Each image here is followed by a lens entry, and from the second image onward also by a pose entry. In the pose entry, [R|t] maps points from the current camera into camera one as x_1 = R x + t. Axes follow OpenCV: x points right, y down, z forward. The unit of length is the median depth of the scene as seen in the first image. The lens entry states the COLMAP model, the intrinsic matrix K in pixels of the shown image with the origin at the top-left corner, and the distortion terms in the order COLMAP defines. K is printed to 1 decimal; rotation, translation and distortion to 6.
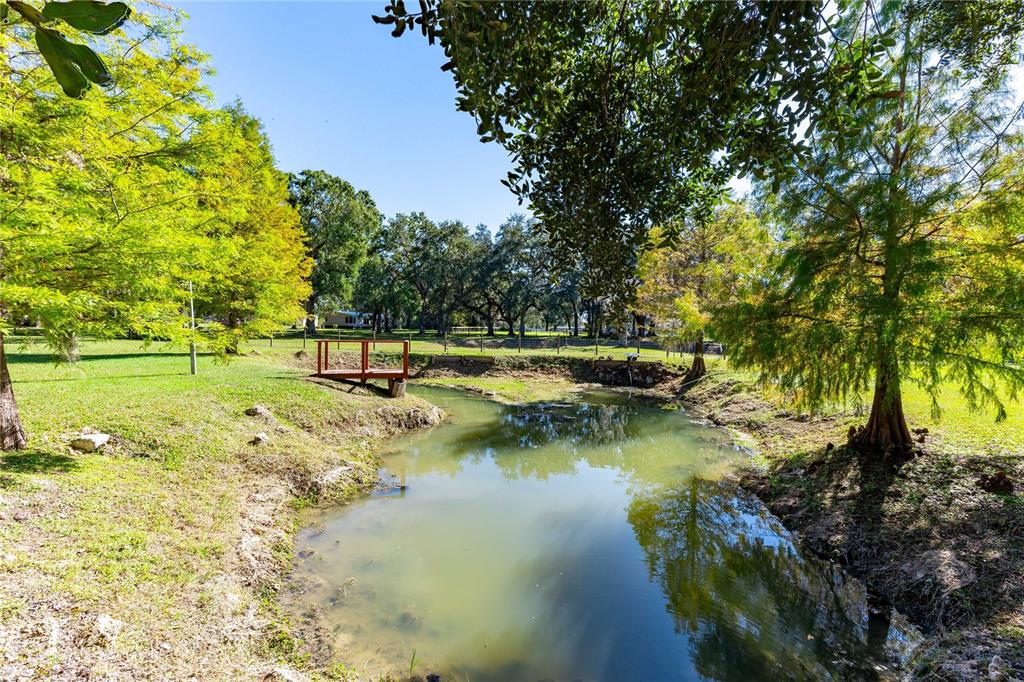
lens RADIAL K [[442.7, 0, 510.1], [0, 442.7, 334.8], [0, 0, 1]] dist [0.001609, 0.000221]
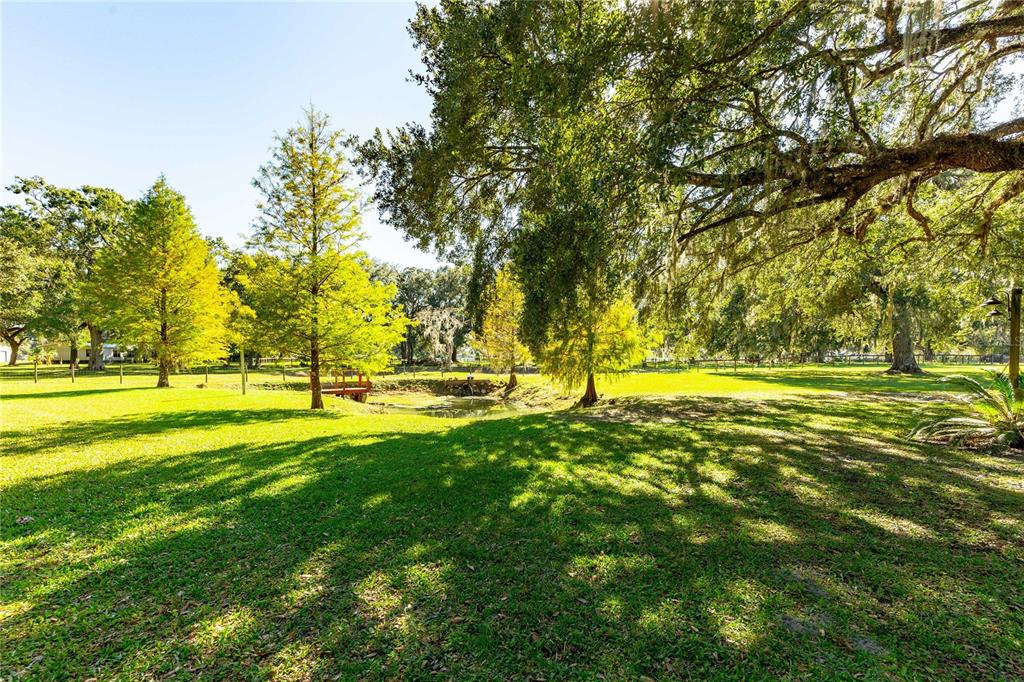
lens RADIAL K [[442.7, 0, 510.1], [0, 442.7, 334.8], [0, 0, 1]] dist [0.001609, 0.000221]
pose [[0.894005, 0.002583, 0.448050, -0.332236], [0.025595, 0.998056, -0.056824, -0.006095], [-0.447326, 0.062269, 0.892201, -0.494122]]
